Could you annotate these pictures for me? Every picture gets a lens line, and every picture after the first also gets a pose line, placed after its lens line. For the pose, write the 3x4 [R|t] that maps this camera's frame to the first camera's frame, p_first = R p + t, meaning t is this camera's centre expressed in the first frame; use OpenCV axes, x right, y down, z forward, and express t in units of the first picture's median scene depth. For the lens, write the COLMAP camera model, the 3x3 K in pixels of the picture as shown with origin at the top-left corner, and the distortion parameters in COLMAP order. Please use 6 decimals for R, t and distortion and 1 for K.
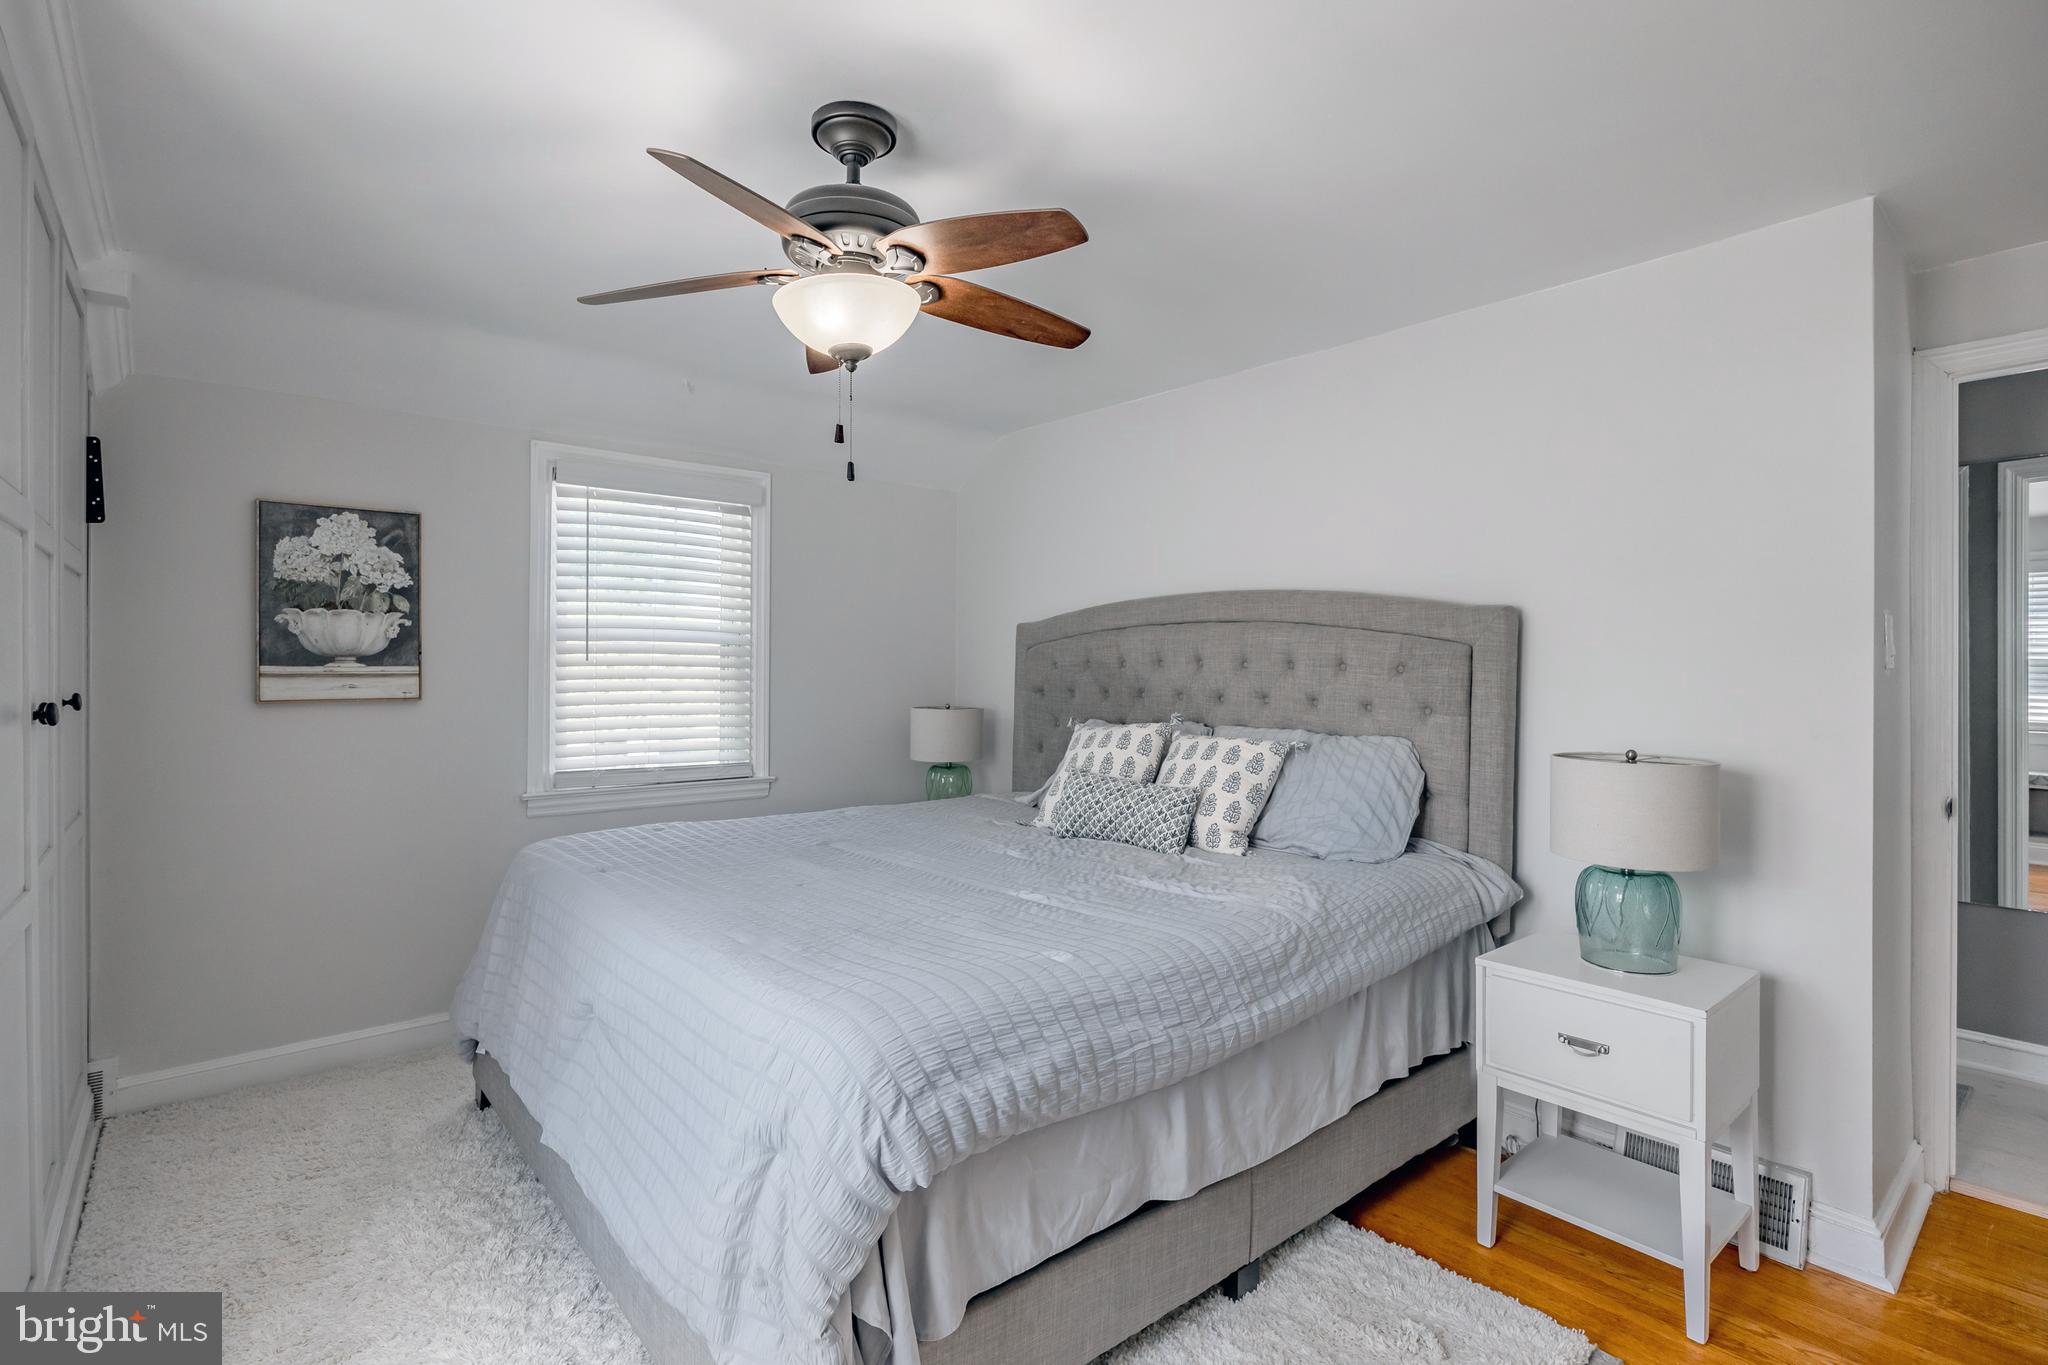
lens RADIAL K [[978.2, 0, 1025.4], [0, 978.2, 664.0], [0, 0, 1]] dist [-0.007259, 0.000238]
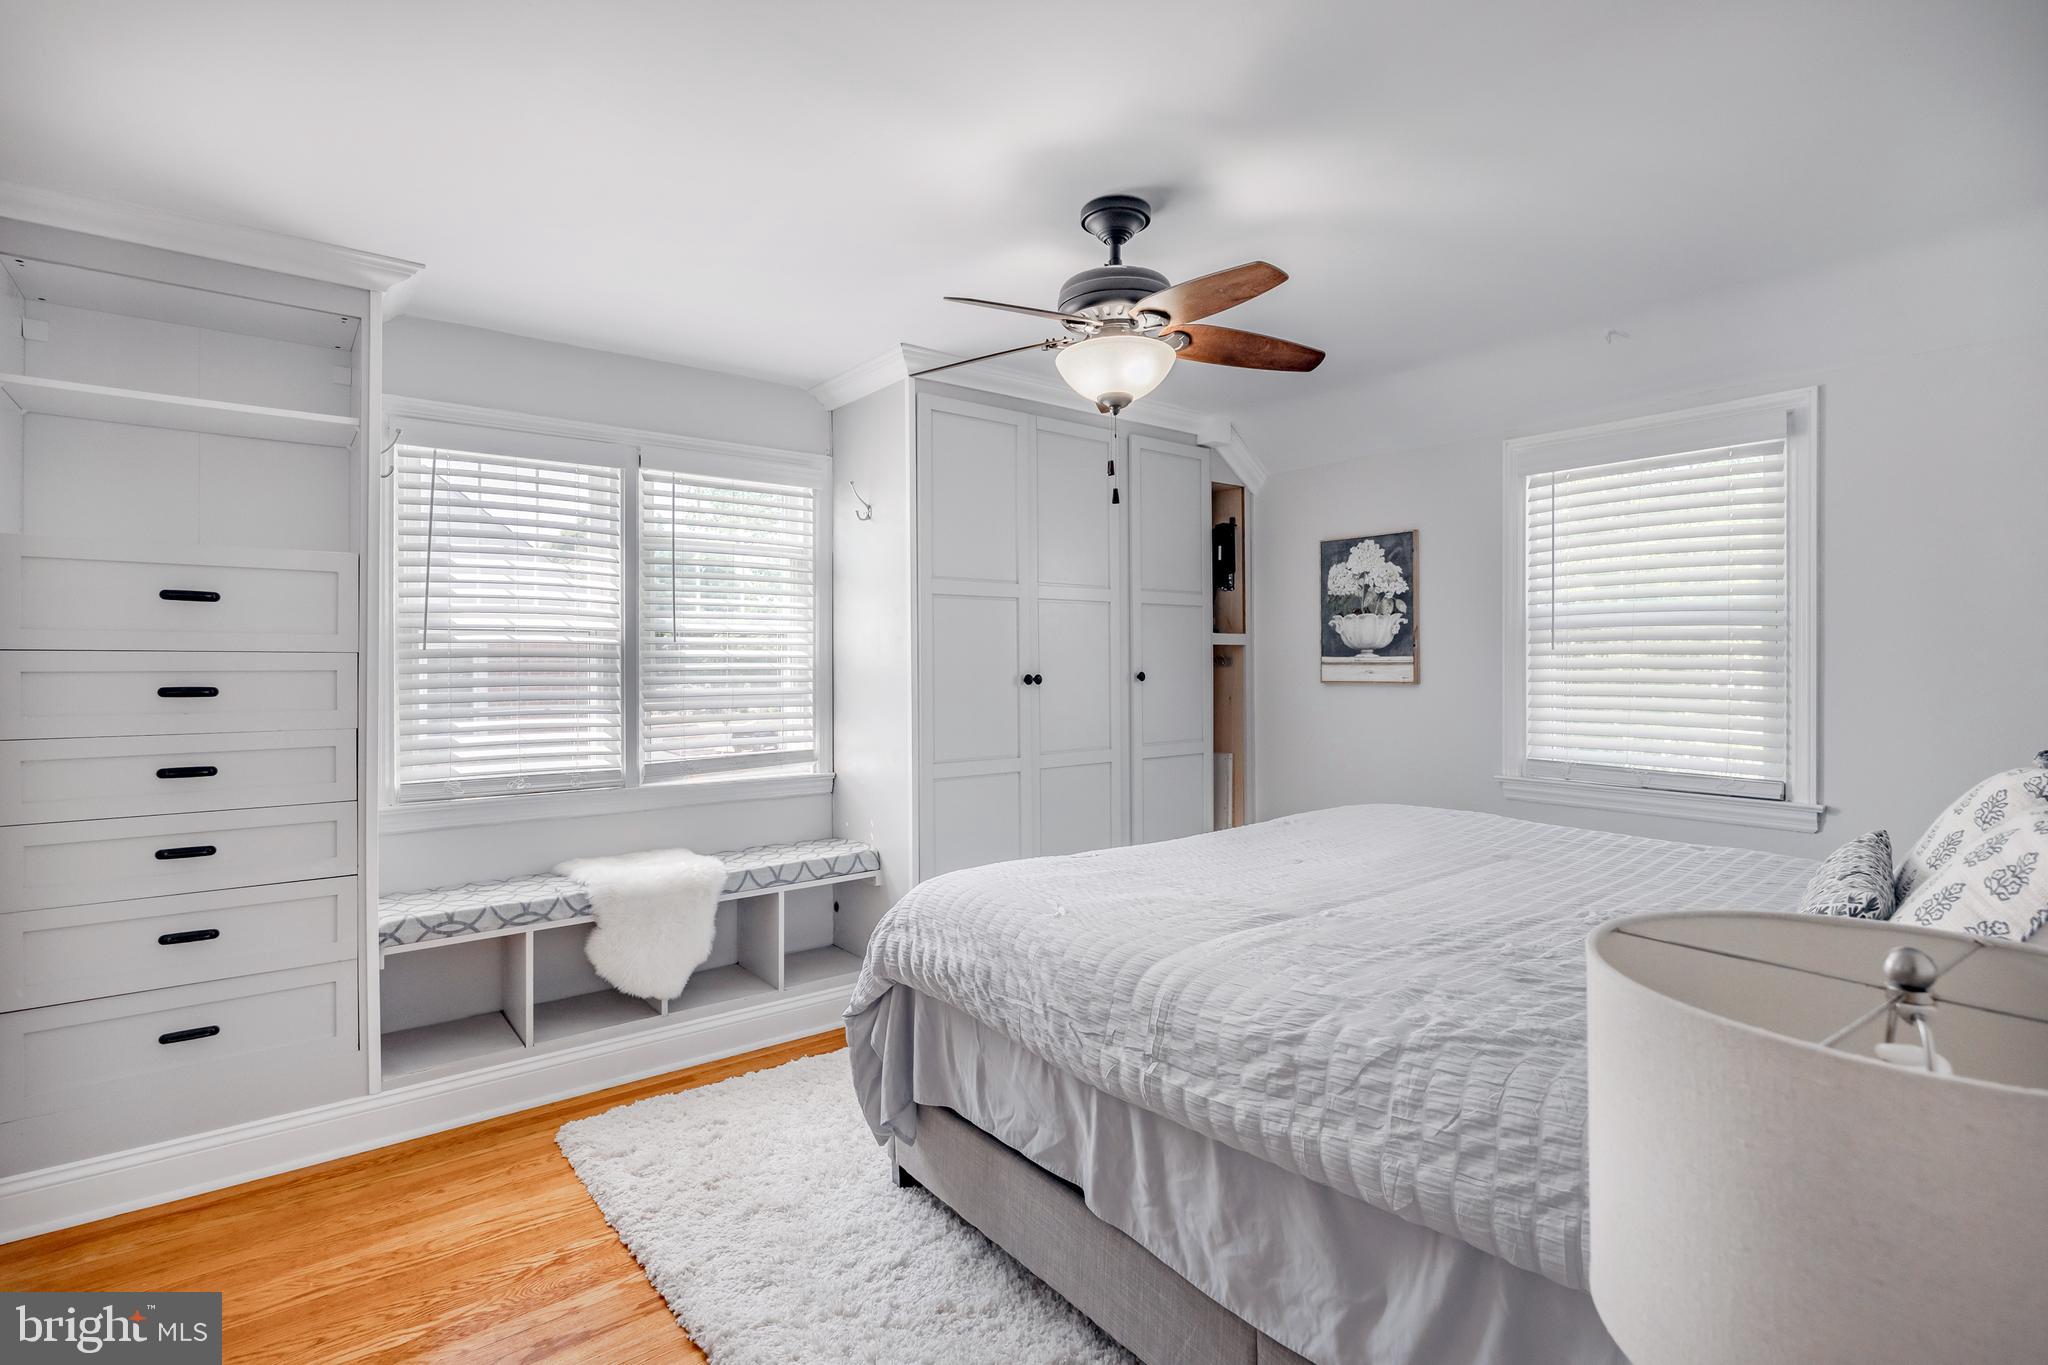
lens RADIAL K [[978.2, 0, 973.0], [0, 978.2, 662.5], [0, 0, 1]] dist [-0.007259, 0.000238]
pose [[-0.077625, -0.000205, -0.996983, 0.645042], [0.005862, 0.999983, -0.000662, 0.007773], [0.996965, -0.005896, -0.077622, 0.554841]]
